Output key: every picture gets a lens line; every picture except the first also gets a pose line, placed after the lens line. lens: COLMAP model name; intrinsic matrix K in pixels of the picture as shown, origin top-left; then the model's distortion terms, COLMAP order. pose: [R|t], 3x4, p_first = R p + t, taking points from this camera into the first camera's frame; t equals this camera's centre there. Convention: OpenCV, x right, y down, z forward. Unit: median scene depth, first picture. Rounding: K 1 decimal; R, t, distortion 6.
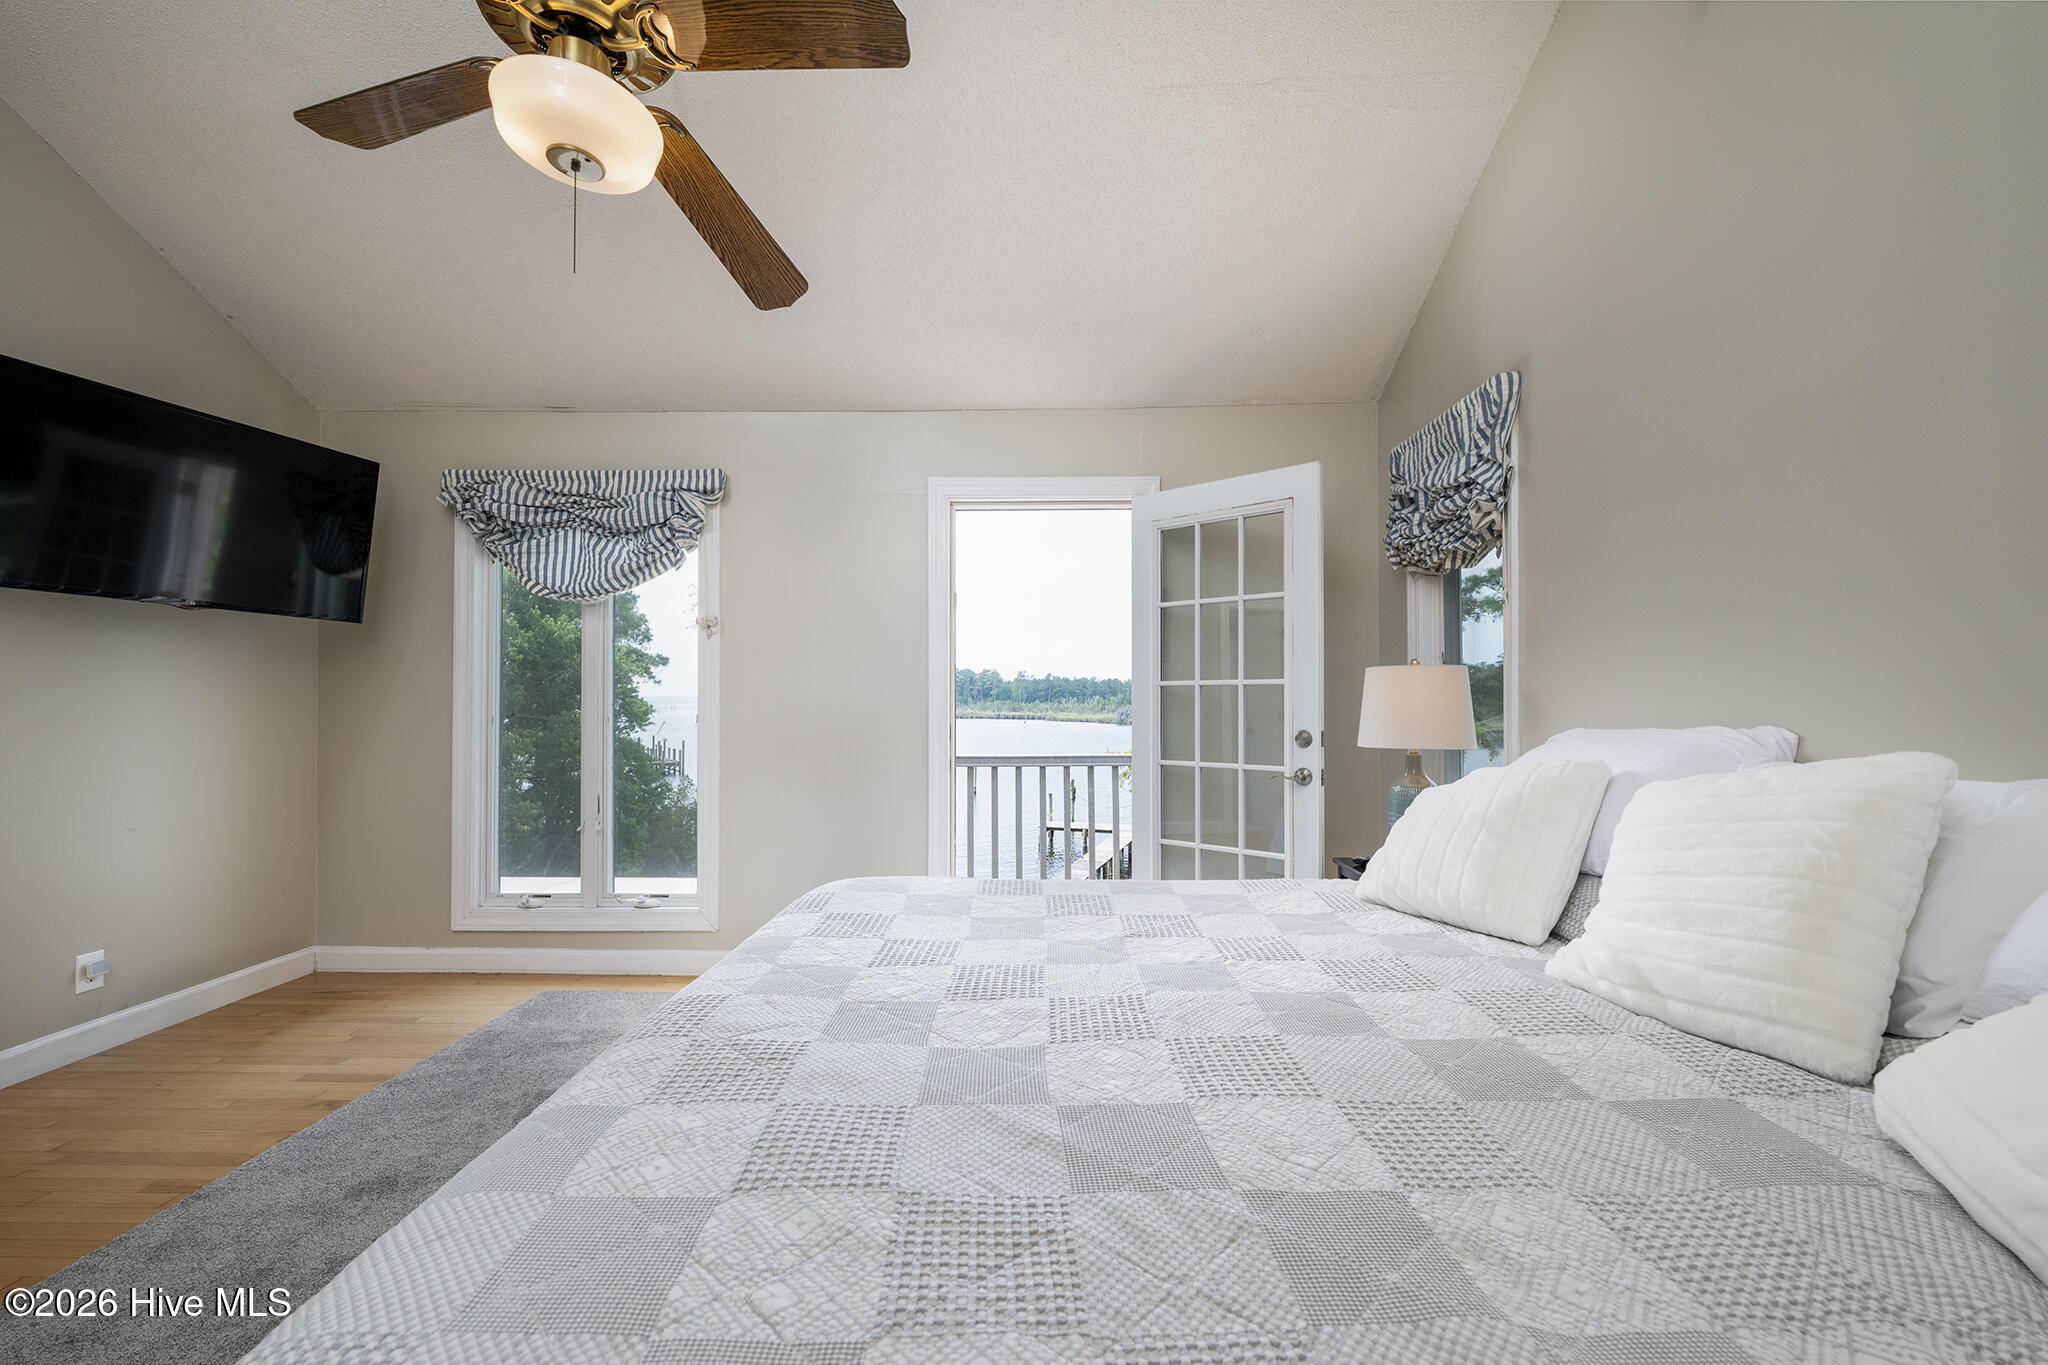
lens RADIAL K [[822.9, 0, 1016.9], [0, 822.9, 690.1], [0, 0, 1]] dist [0.001227, -0.000244]
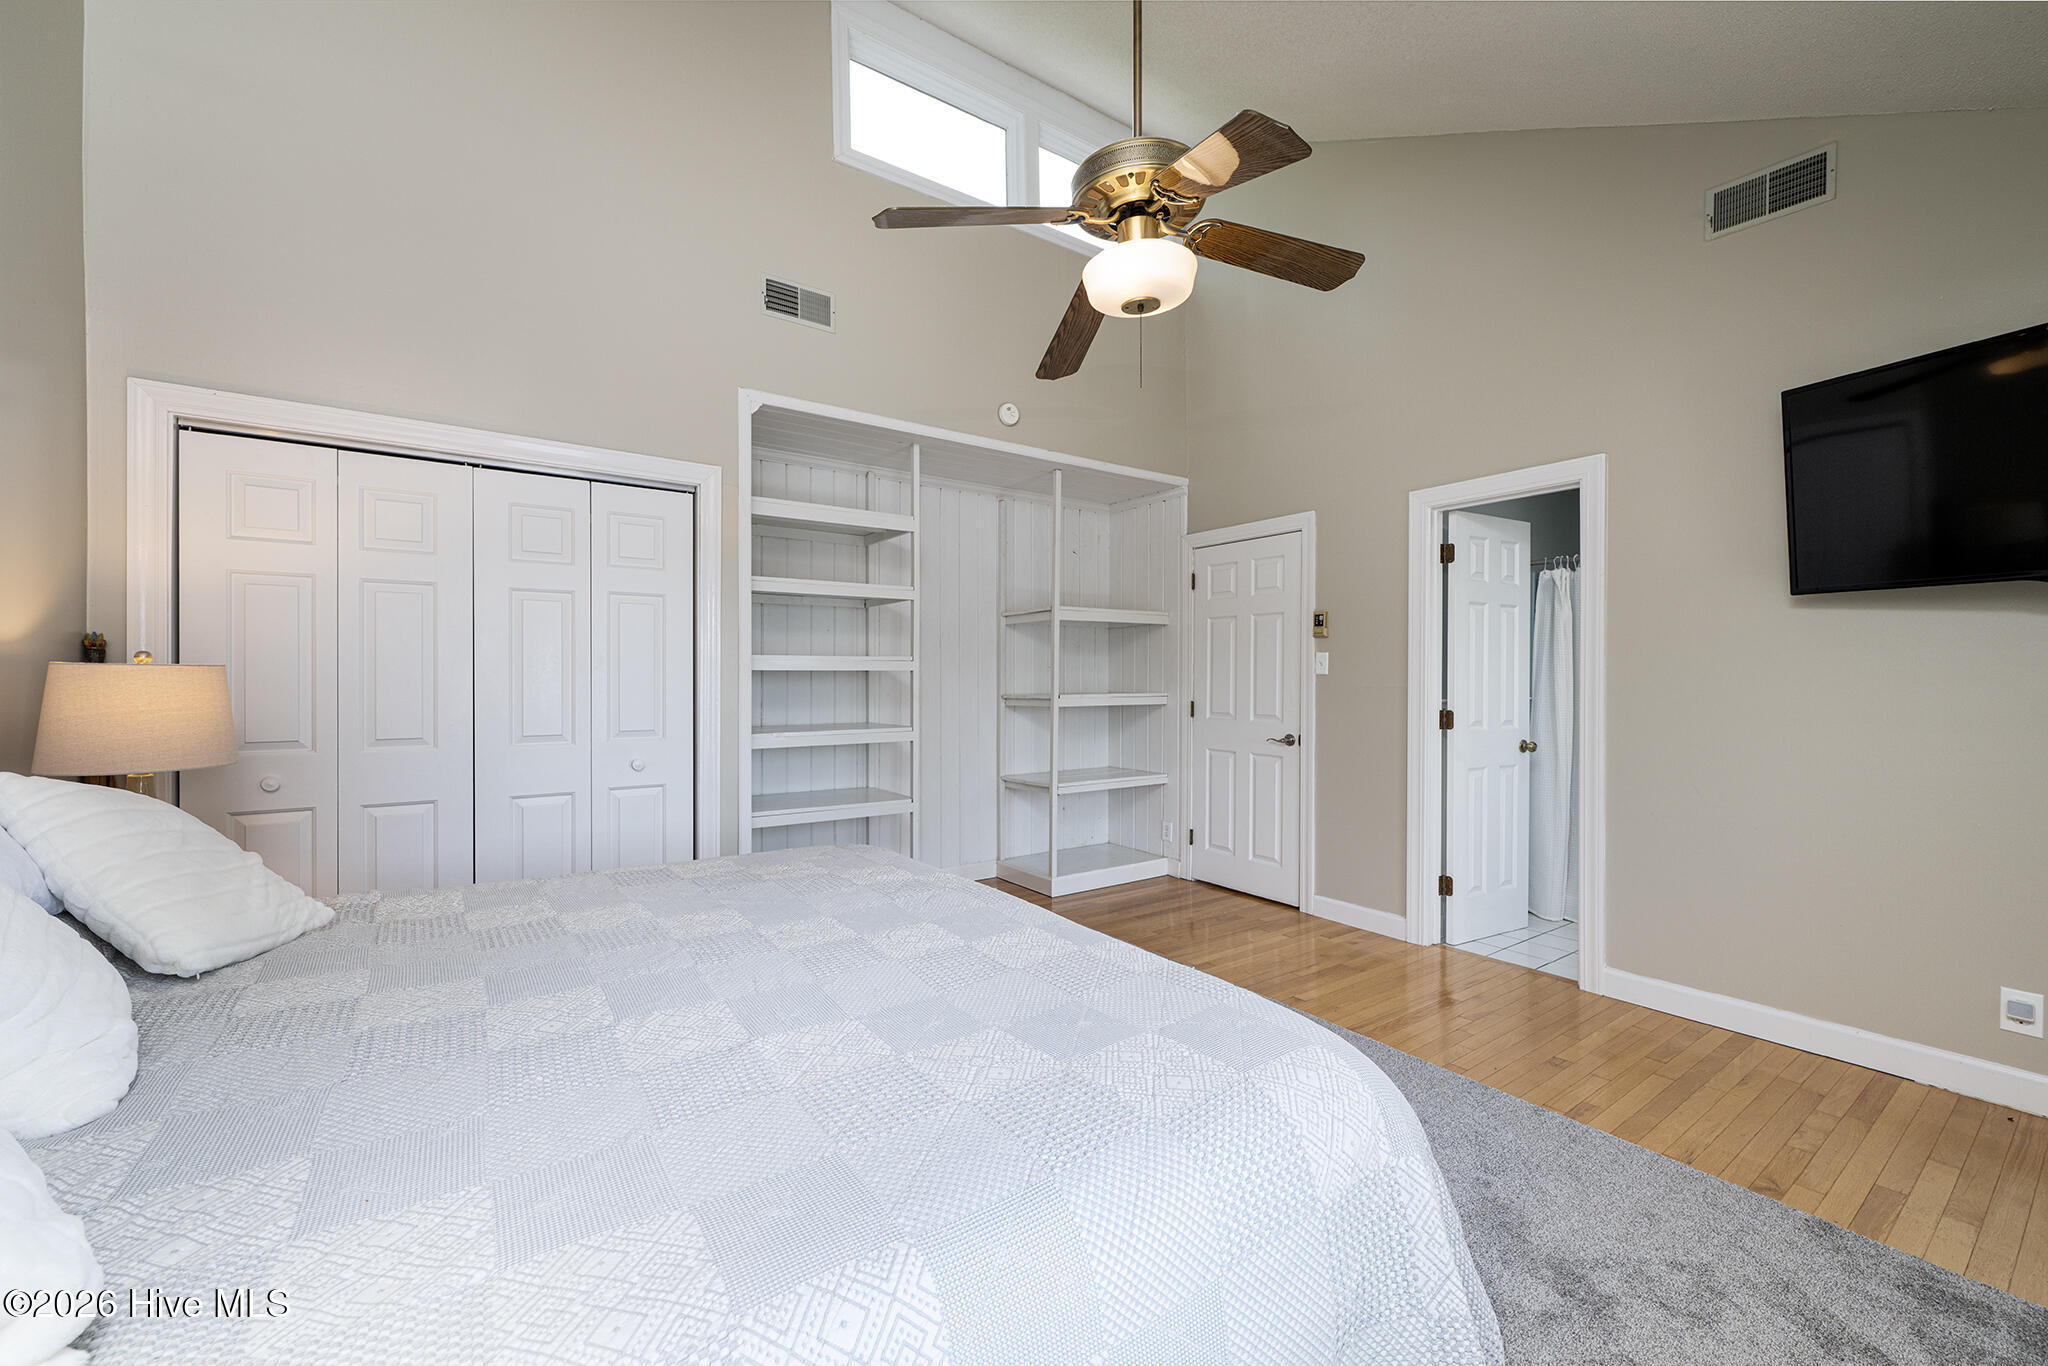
lens RADIAL K [[822.9, 0, 1022.1], [0, 822.9, 676.8], [0, 0, 1]] dist [0.001227, -0.000244]
pose [[-0.794526, -0.003670, -0.607218, 0.254355], [0.001874, 0.999962, -0.008497, -0.007460], [0.607227, -0.007889, -0.794490, 1.126773]]
